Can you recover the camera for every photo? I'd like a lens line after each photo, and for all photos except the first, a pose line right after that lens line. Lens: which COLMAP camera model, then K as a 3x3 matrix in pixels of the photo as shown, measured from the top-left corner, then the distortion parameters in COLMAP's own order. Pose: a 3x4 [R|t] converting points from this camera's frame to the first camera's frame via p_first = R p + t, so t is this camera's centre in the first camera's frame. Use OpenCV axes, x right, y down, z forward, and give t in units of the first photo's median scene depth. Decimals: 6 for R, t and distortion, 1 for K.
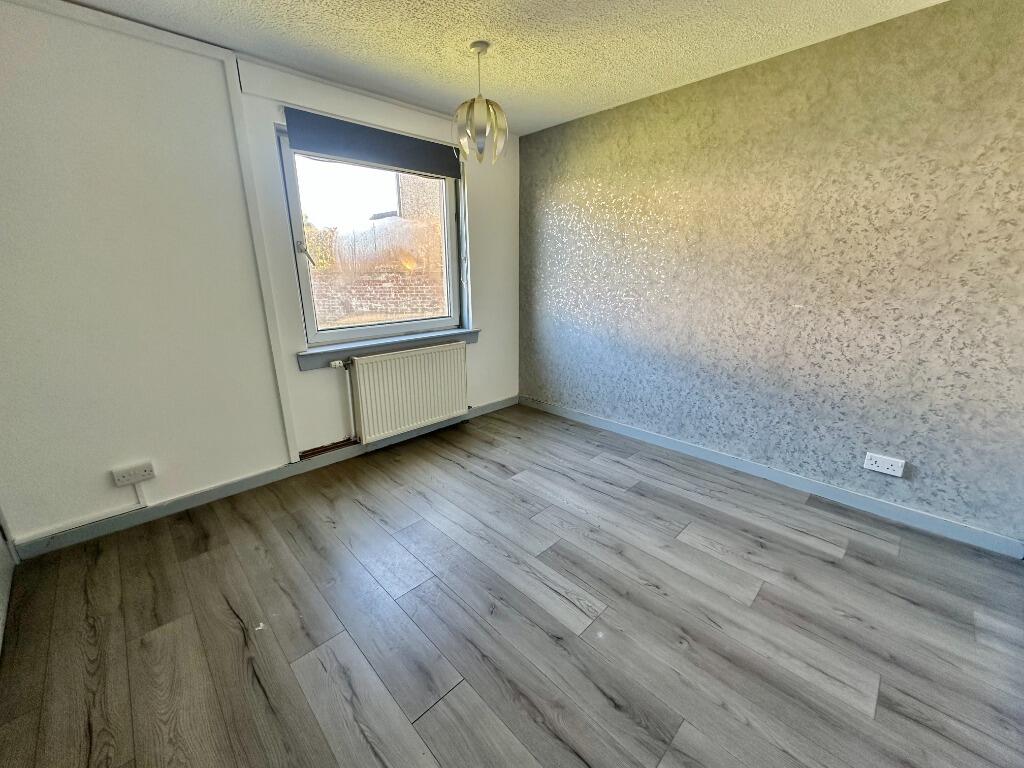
lens RADIAL K [[407.9, 0, 505.8], [0, 407.9, 383.9], [0, 0, 1]] dist [0.001468, 0.000219]
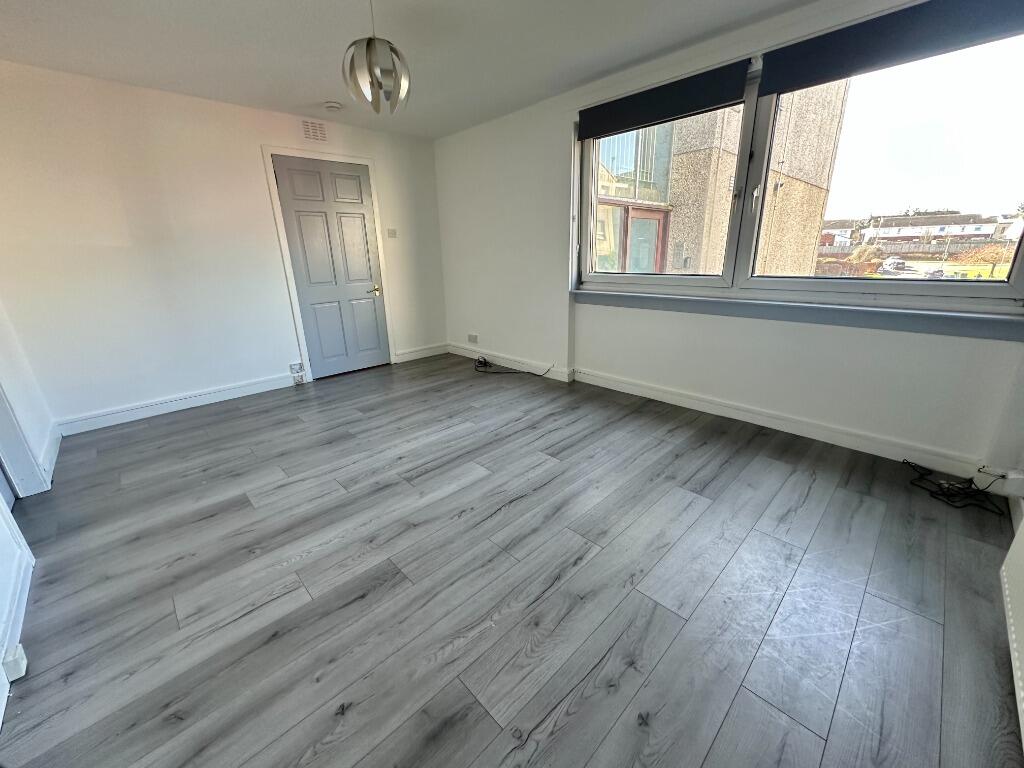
lens RADIAL K [[407.9, 0, 506.5], [0, 407.9, 387.8], [0, 0, 1]] dist [0.001468, 0.000219]
pose [[0.002548, -0.314902, 0.949121, -0.638130], [0.302411, 0.904926, 0.299427, -0.136245], [-0.953174, 0.286261, 0.097535, 0.677639]]
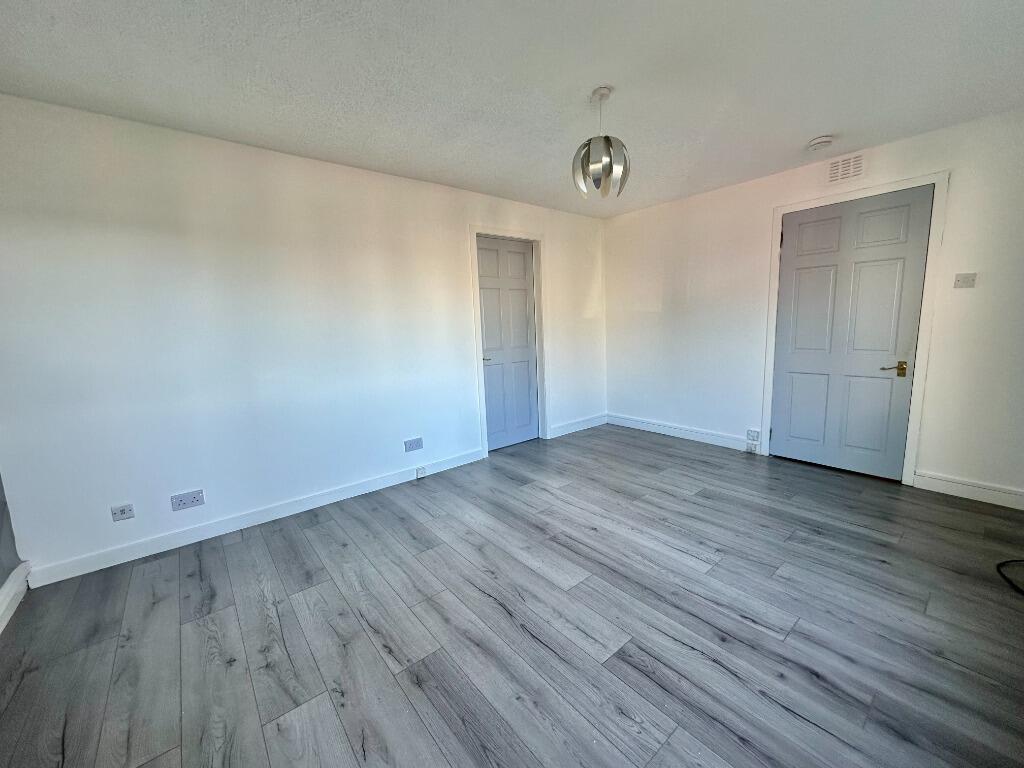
lens RADIAL K [[407.9, 0, 511.3], [0, 407.9, 382.8], [0, 0, 1]] dist [0.001468, 0.000219]
pose [[0.995972, -0.019149, -0.087596, 0.535803], [0.007285, 0.990981, -0.133806, 0.102092], [0.089368, 0.132629, 0.987129, -0.255493]]
